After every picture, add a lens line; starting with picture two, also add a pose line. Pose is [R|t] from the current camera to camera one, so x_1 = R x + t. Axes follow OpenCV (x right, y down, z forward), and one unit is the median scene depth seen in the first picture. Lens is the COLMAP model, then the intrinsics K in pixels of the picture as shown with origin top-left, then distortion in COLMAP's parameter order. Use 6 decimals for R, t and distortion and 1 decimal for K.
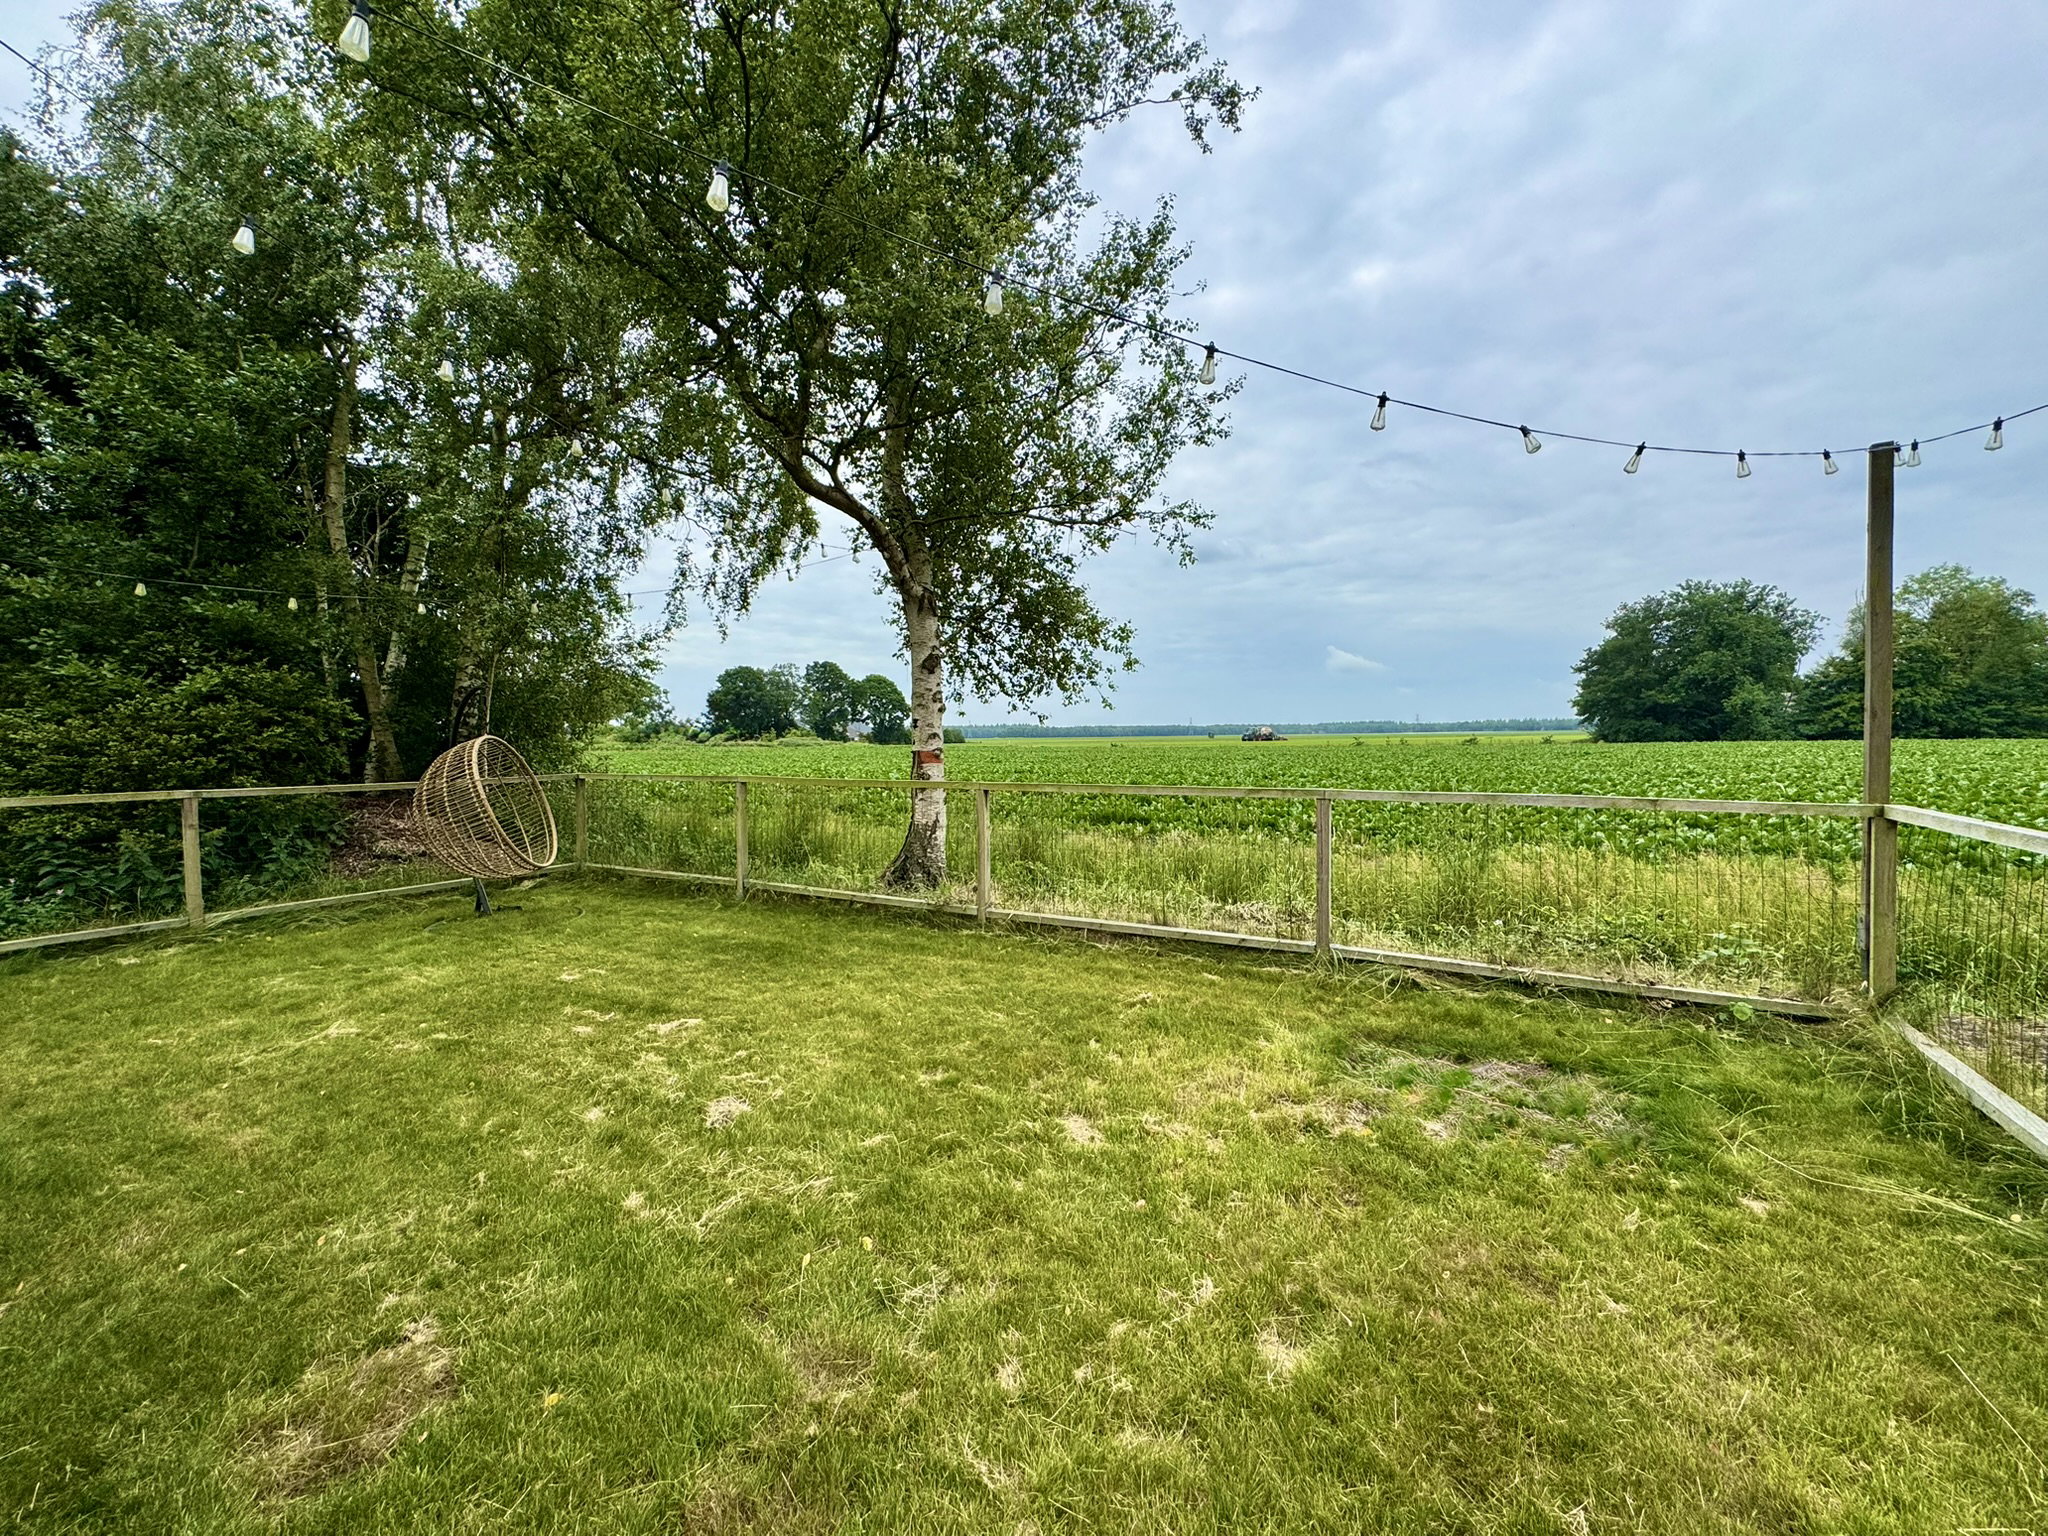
lens RADIAL K [[824.3, 0, 1032.1], [0, 824.3, 780.3], [0, 0, 1]] dist [-0.012328, -0.000611]
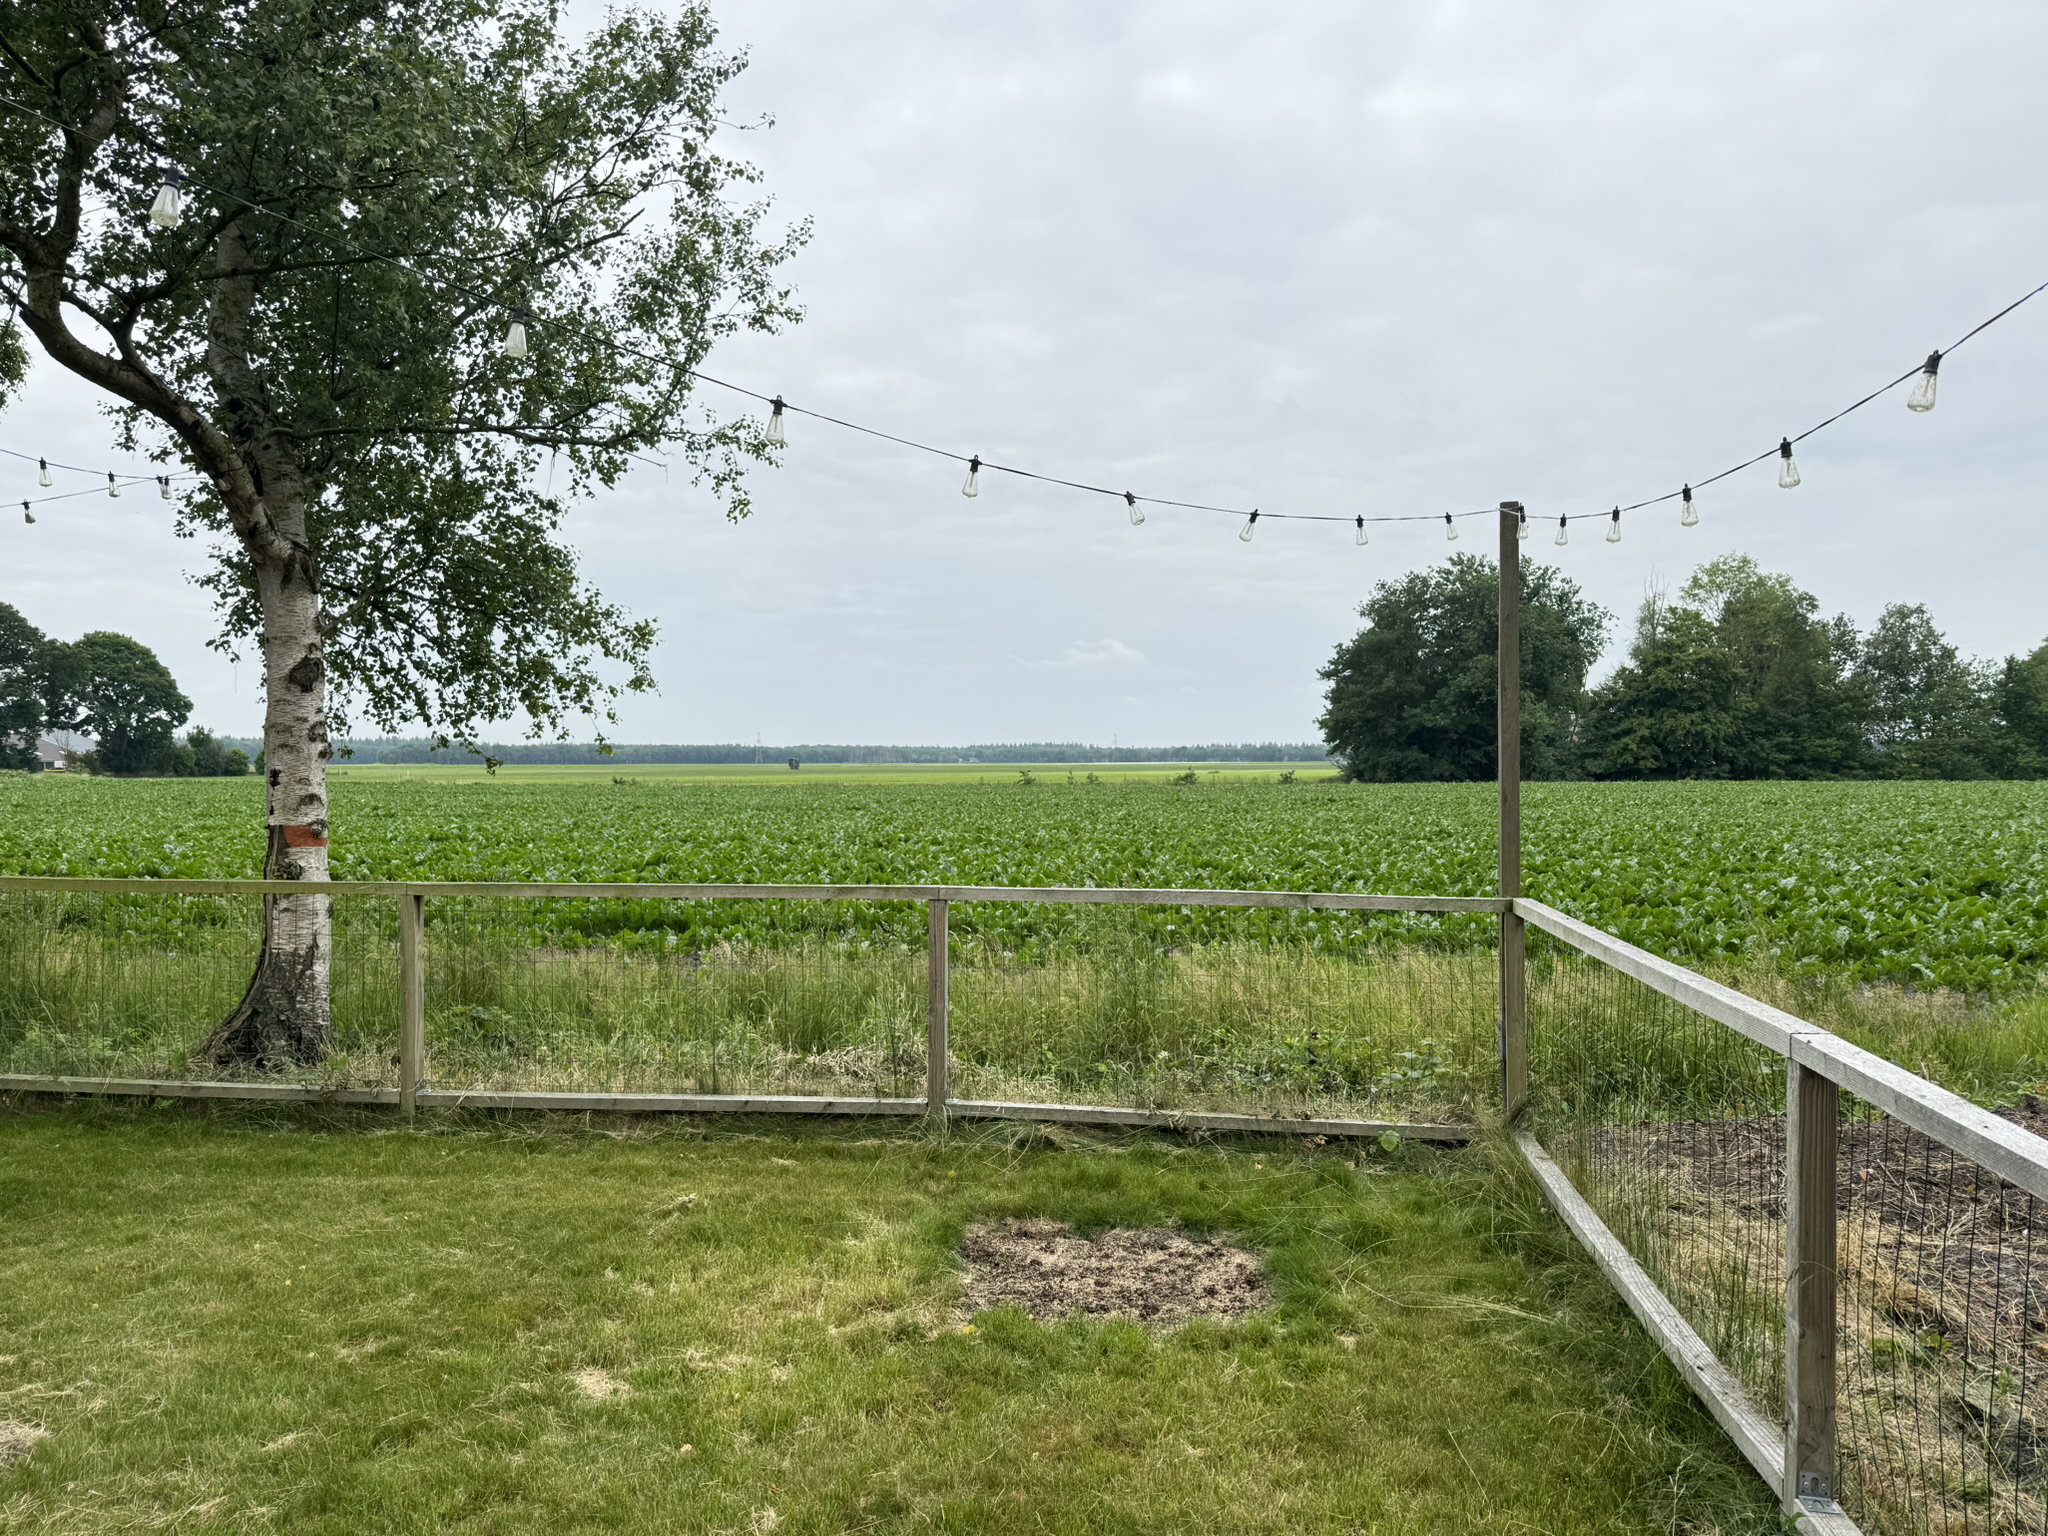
lens RADIAL K [[1463.8, 0, 1019.1], [0, 1463.8, 766.5], [0, 0, 1]] dist [0.042238, -0.049553]
pose [[0.933703, 0.002944, 0.358036, -0.039114], [0.014821, 0.998791, -0.046862, -0.031880], [-0.357741, 0.049062, 0.932531, -0.233723]]
